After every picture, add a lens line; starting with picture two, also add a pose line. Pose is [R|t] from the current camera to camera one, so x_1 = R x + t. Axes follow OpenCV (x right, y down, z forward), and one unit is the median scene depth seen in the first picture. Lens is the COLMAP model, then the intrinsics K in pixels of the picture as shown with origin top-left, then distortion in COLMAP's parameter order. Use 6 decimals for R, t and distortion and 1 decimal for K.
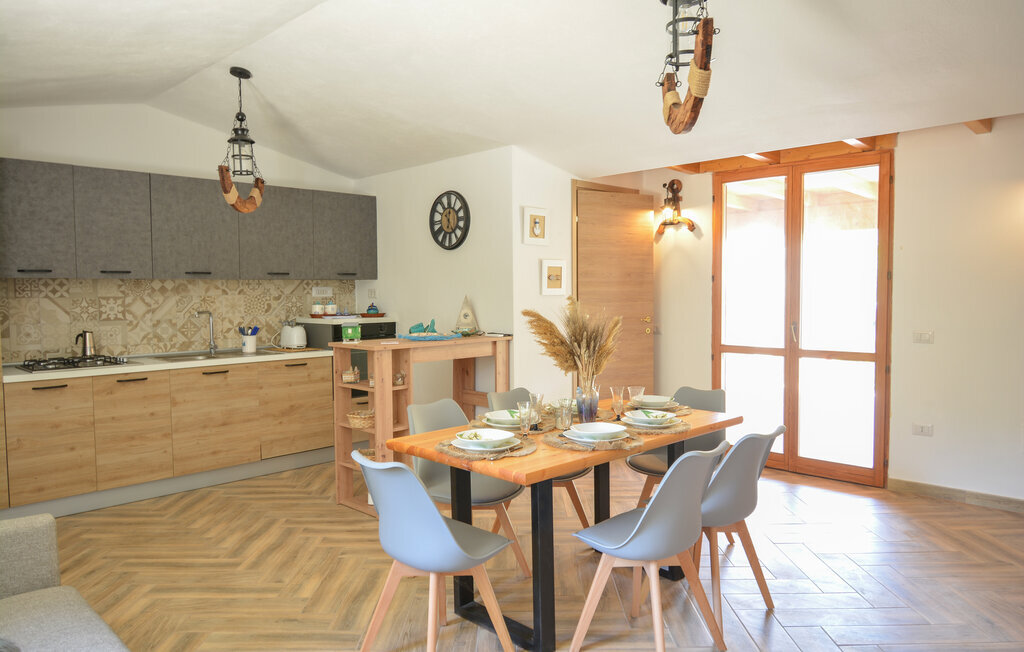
lens RADIAL K [[686.6, 0, 512.0], [0, 686.6, 326.0], [0, 0, 1]] dist [-0.000209, -0.020811]
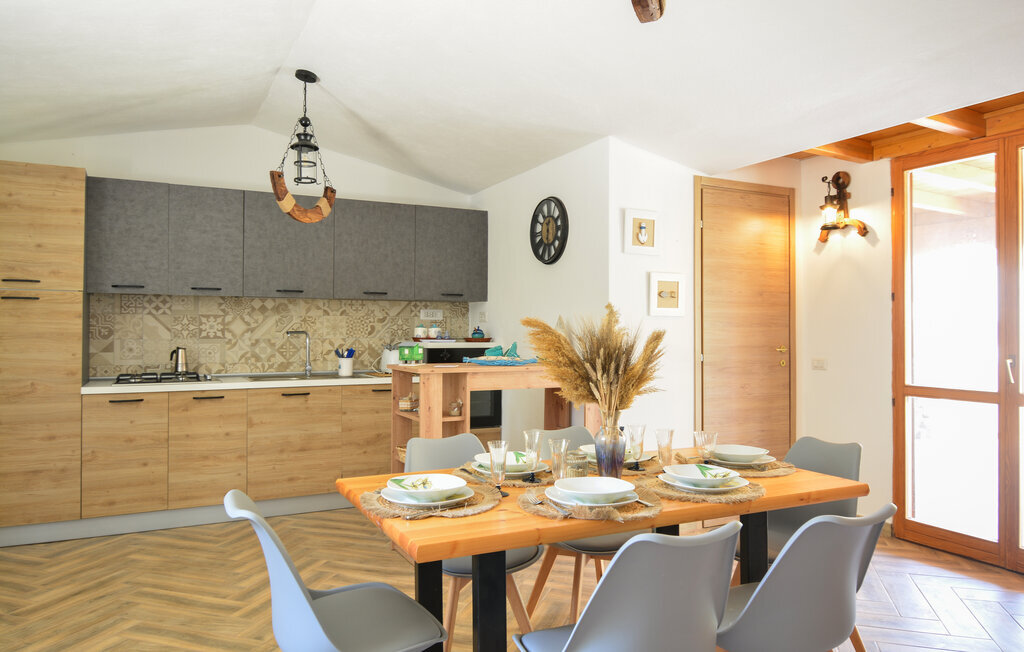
lens RADIAL K [[691.9, 0, 509.7], [0, 691.9, 321.9], [0, 0, 1]] dist [-0.002348, -0.006425]
pose [[0.950386, 0.006731, -0.311001, 0.143094], [-0.026282, 0.997929, -0.058716, 0.015490], [0.309962, 0.063977, 0.948594, 0.168515]]
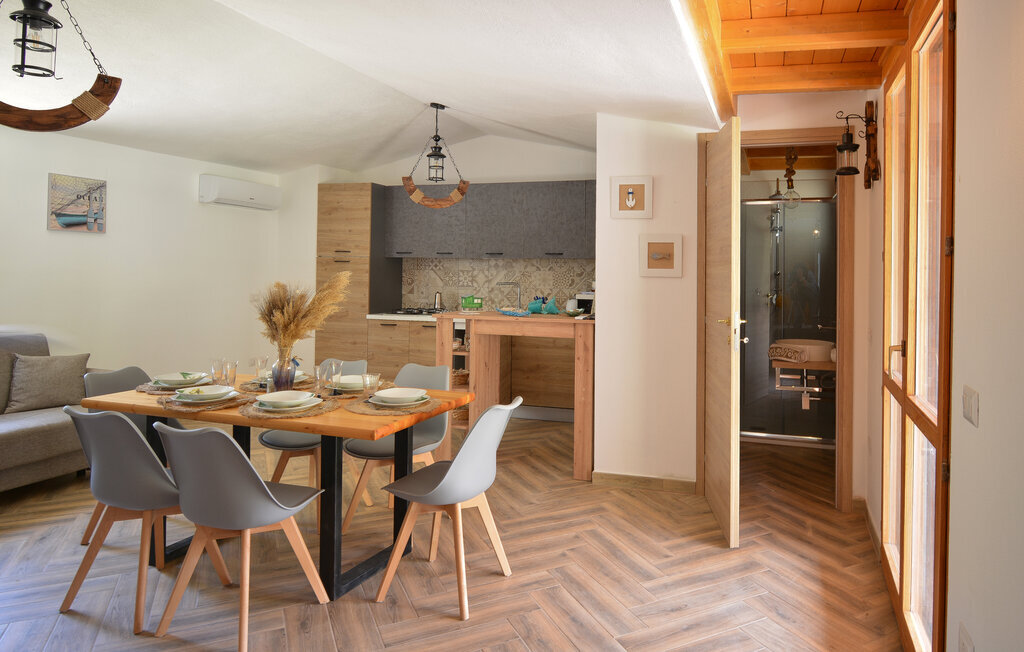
lens RADIAL K [[640.6, 0, 593.9], [0, 640.6, 267.9], [0, 0, 1]] dist [0.005660, -0.003540]
pose [[0.472140, 0.011756, -0.881445, 0.730205], [-0.063452, 0.997771, -0.020680, -0.035875], [0.879237, 0.065693, 0.471834, 0.579831]]
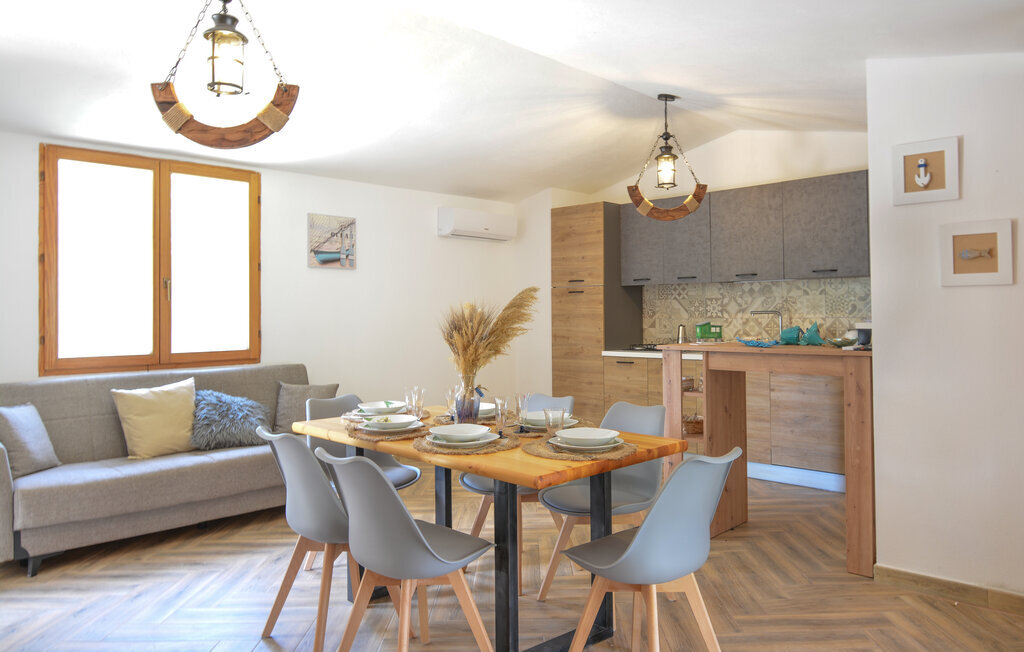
lens RADIAL K [[718.4, 0, 553.4], [0, 718.4, 306.4], [0, 0, 1]] dist [0.004822, -0.007792]
pose [[0.029826, -0.001105, -0.999554, 0.652526], [-0.042007, 0.999115, -0.002358, -0.012785], [0.998672, 0.042058, 0.029753, 0.663097]]
